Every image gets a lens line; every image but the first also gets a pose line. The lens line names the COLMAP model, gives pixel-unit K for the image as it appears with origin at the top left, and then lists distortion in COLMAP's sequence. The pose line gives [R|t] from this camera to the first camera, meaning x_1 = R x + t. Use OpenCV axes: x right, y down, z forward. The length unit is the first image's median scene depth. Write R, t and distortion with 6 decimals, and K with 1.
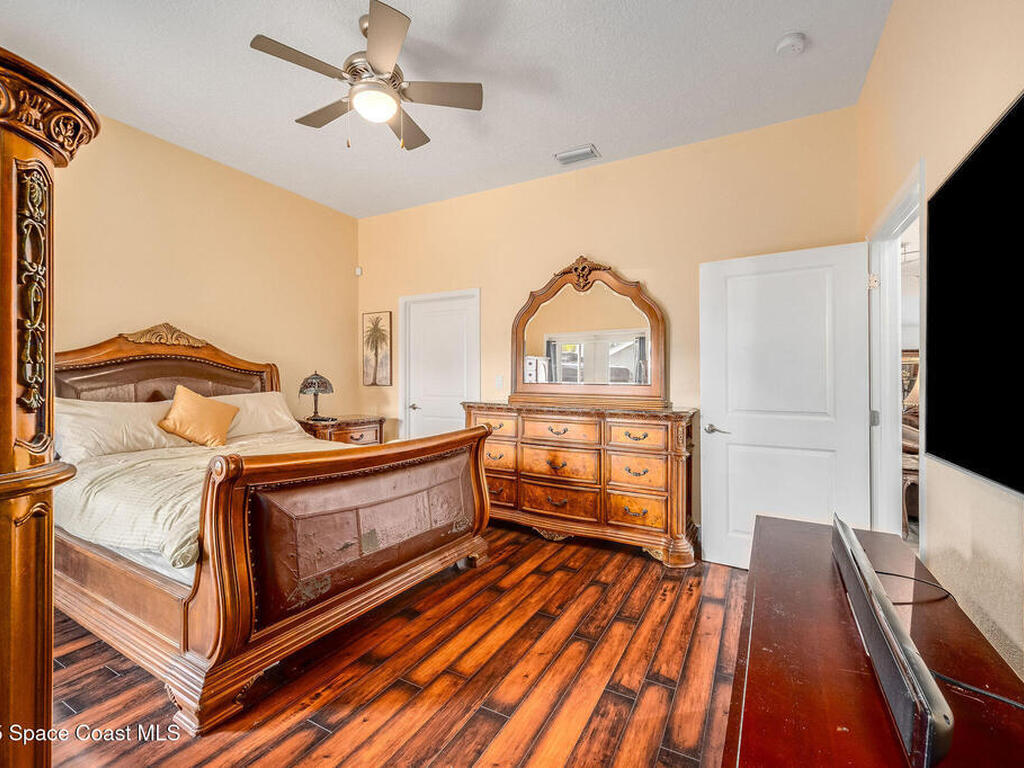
lens RADIAL K [[460.9, 0, 516.0], [0, 460.9, 378.5], [0, 0, 1]] dist [0.003896, -0.000022]
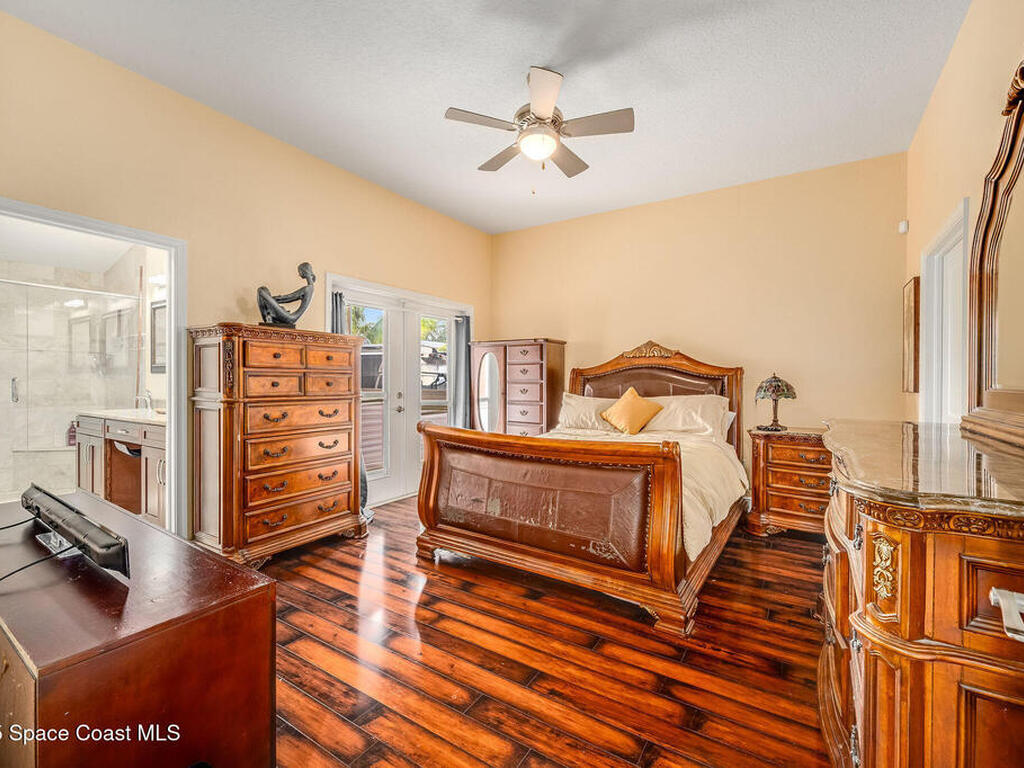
lens RADIAL K [[460.9, 0, 516.0], [0, 460.9, 378.5], [0, 0, 1]] dist [0.003896, -0.000022]
pose [[-0.080010, -0.013637, -0.996701, 0.862010], [0.001129, 0.999905, -0.013772, 0.009992], [0.996793, -0.002227, -0.079987, 1.033719]]
